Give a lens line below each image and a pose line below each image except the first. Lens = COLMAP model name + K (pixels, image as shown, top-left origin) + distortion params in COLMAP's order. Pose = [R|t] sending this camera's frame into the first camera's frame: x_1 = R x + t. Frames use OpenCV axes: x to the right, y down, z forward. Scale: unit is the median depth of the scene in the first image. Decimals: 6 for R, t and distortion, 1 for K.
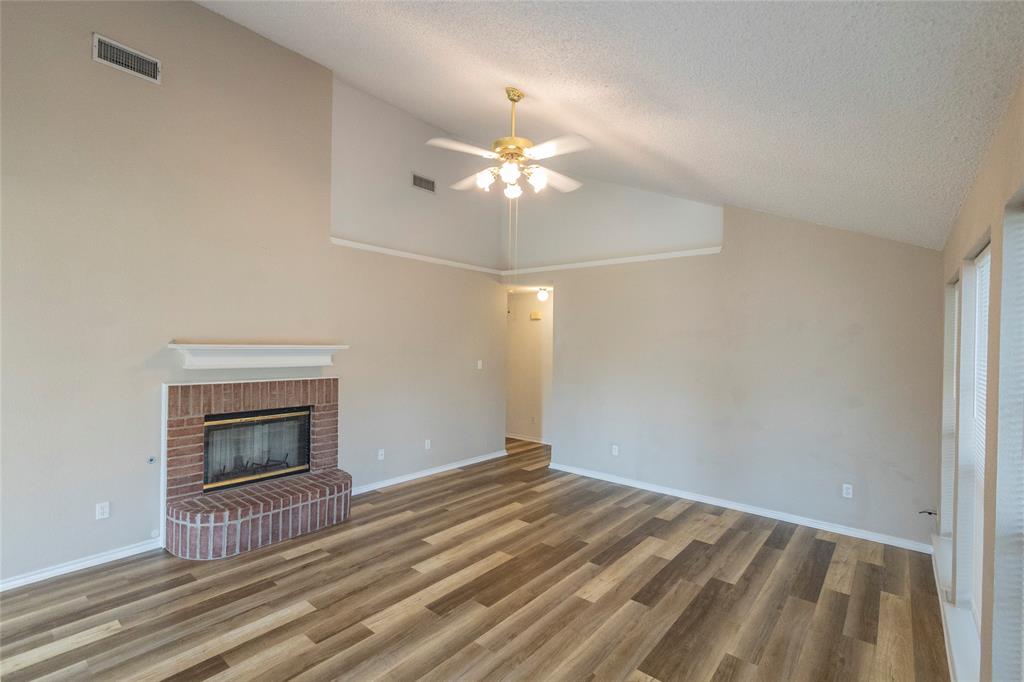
lens RADIAL K [[461.8, 0, 512.9], [0, 461.8, 344.9], [0, 0, 1]] dist [0.002149, -0.000892]
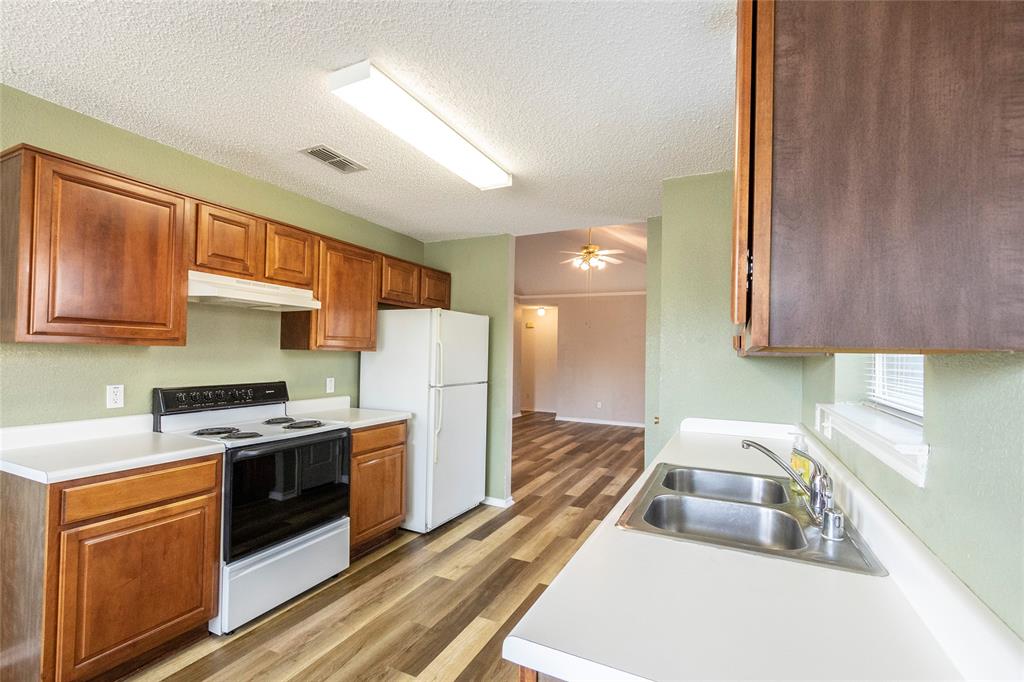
lens RADIAL K [[461.8, 0, 509.8], [0, 461.8, 346.0], [0, 0, 1]] dist [0.002149, -0.000892]
pose [[0.972253, 0.000647, 0.233933, -0.686255], [0.003172, 0.999868, -0.015950, 0.051988], [-0.233912, 0.016249, 0.972122, -0.805191]]
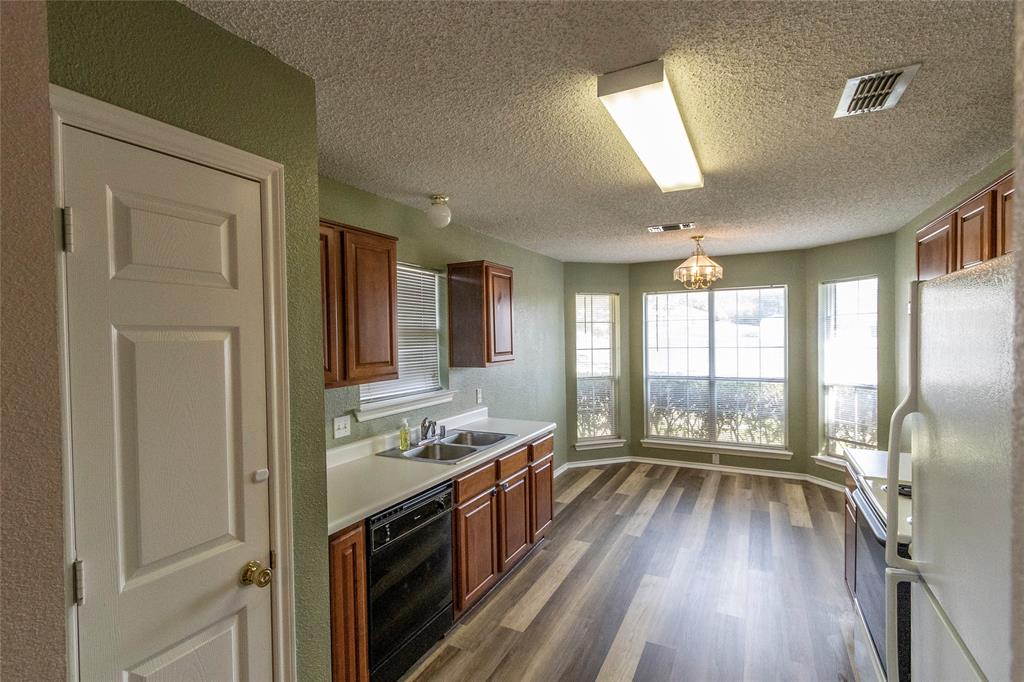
lens RADIAL K [[461.8, 0, 508.5], [0, 461.8, 345.7], [0, 0, 1]] dist [0.002149, -0.000892]
pose [[-0.980819, 0.007550, -0.194774, -0.371272], [0.003331, 0.999753, 0.021978, -0.002557], [0.194891, 0.020907, -0.980602, 0.257220]]
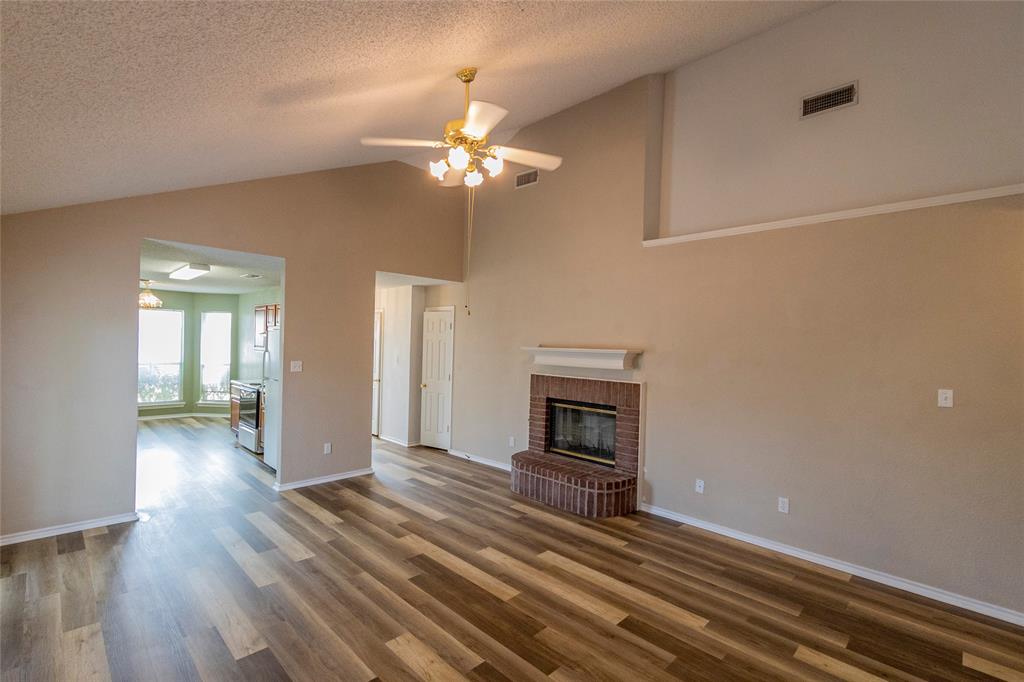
lens RADIAL K [[461.8, 0, 491.6], [0, 461.8, 345.5], [0, 0, 1]] dist [0.002149, -0.000892]
pose [[-0.109614, -0.012977, -0.993890, 0.728854], [-0.030170, 0.999498, -0.009723, 0.011410], [0.993516, 0.028920, -0.109950, 0.926226]]
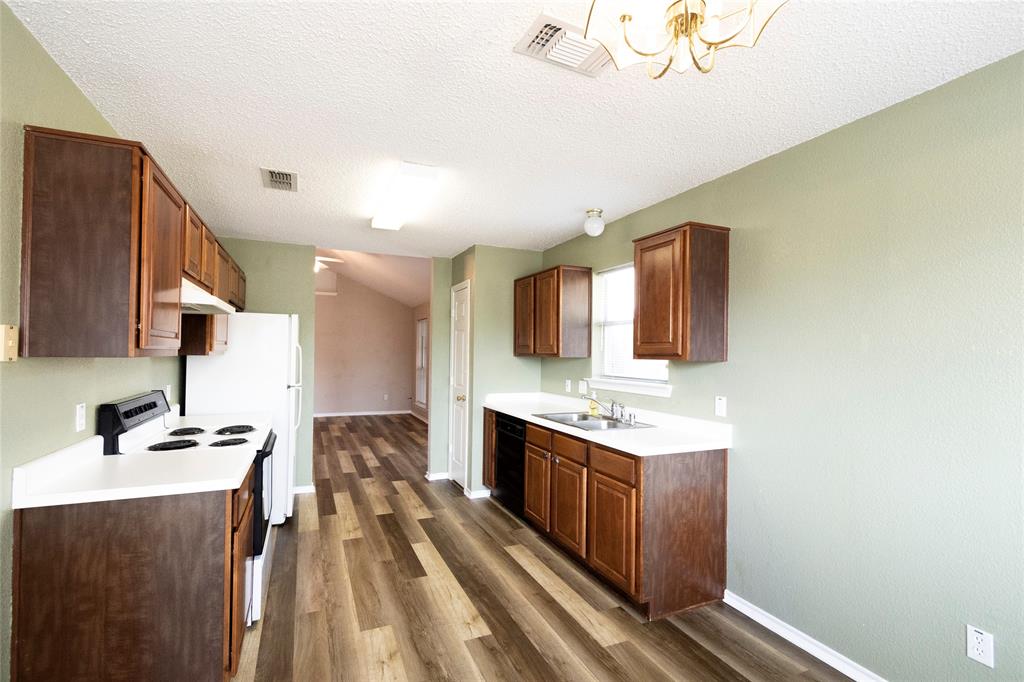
lens RADIAL K [[461.8, 0, 506.2], [0, 461.8, 341.5], [0, 0, 1]] dist [0.002149, -0.000892]
pose [[0.449003, 0.003696, 0.893522, -1.270312], [0.002354, 0.999983, -0.005319, 0.028741], [-0.893527, 0.004492, 0.448987, -0.740525]]
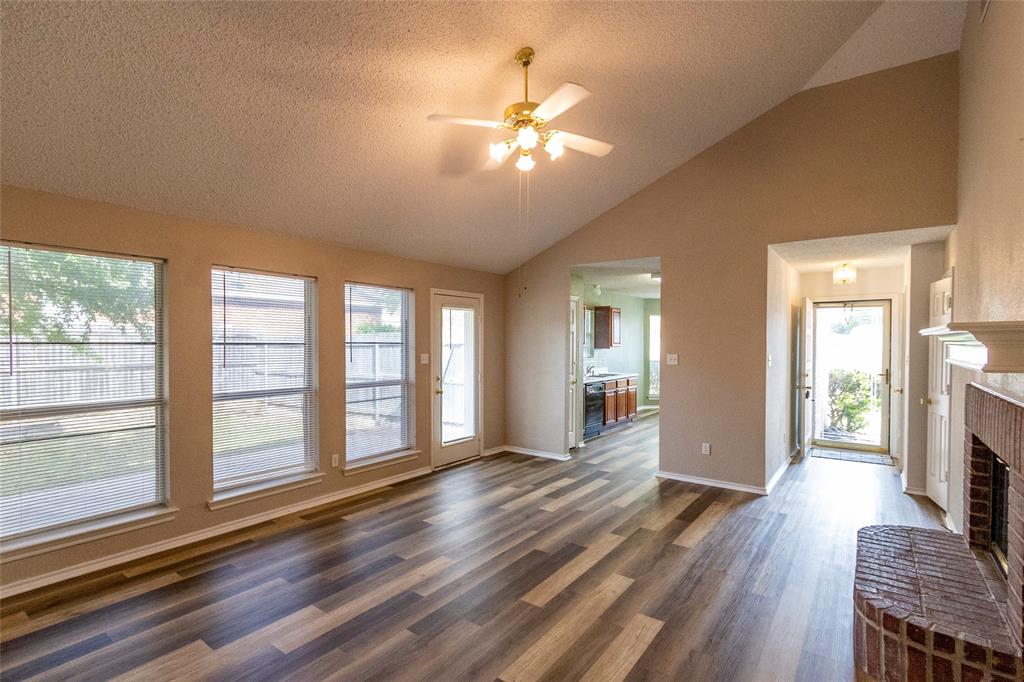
lens RADIAL K [[486.3, 0, 511.8], [0, 486.3, 340.5], [0, 0, 1]] dist [0.002709, -0.000017]
pose [[-0.998643, -0.015313, -0.049775, 0.053986], [-0.015291, 0.999883, -0.000810, 0.027268], [0.049781, -0.000048, -0.998760, 1.588321]]
